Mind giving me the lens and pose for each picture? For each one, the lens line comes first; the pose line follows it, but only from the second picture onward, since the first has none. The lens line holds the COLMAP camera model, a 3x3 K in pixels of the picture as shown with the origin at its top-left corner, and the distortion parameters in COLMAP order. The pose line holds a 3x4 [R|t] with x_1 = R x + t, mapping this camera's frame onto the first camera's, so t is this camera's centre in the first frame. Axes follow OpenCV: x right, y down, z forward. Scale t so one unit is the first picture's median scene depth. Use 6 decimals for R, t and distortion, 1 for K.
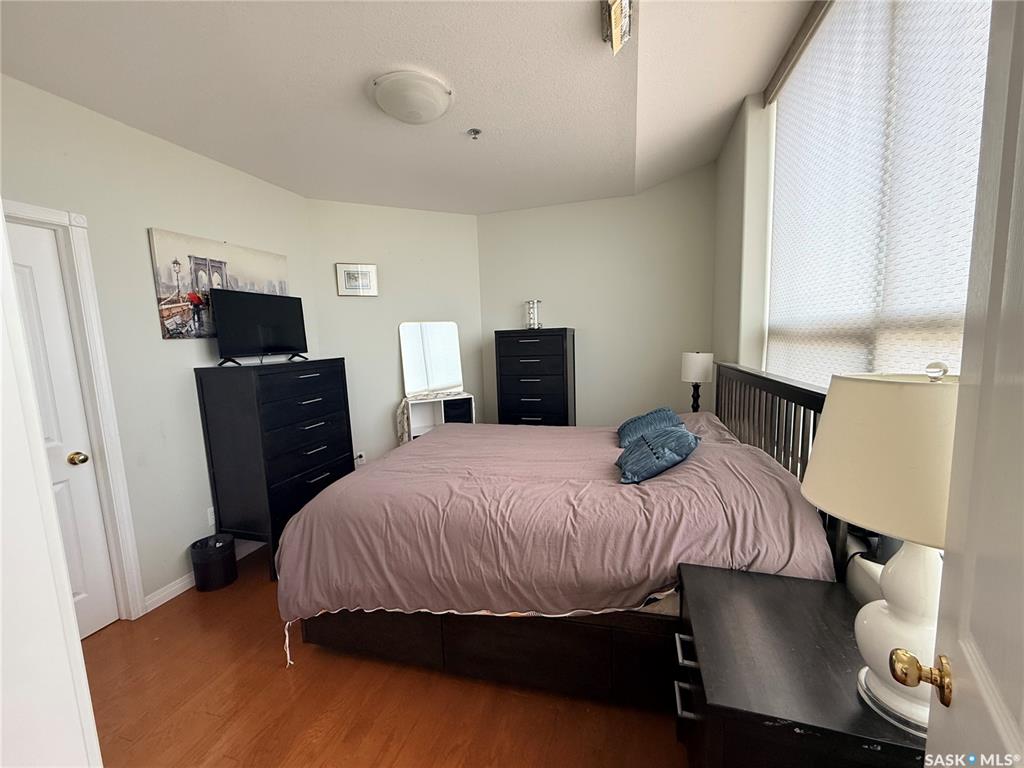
lens RADIAL K [[406.0, 0, 513.0], [0, 406.0, 384.4], [0, 0, 1]] dist [-0.004572, 0.002112]
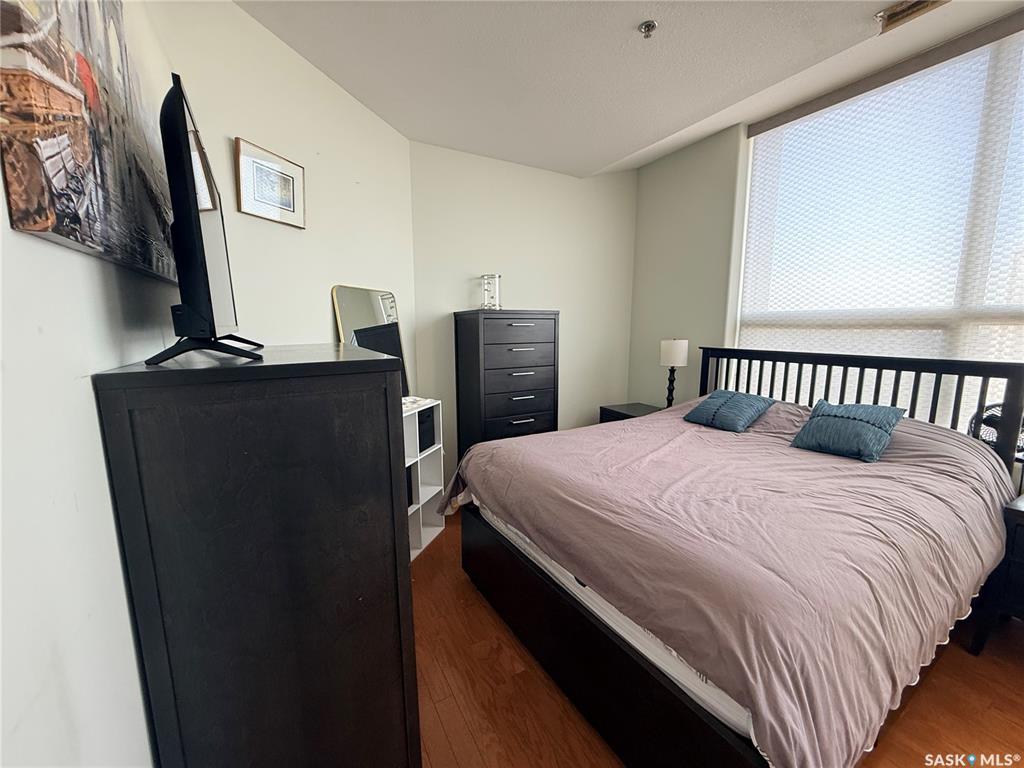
lens RADIAL K [[406.0, 0, 509.6], [0, 406.0, 385.3], [0, 0, 1]] dist [-0.004572, 0.002112]
pose [[0.701551, -0.069564, 0.709216, -0.651182], [0.061144, 0.997430, 0.037350, -0.023096], [-0.709991, 0.017161, 0.704001, 0.538526]]
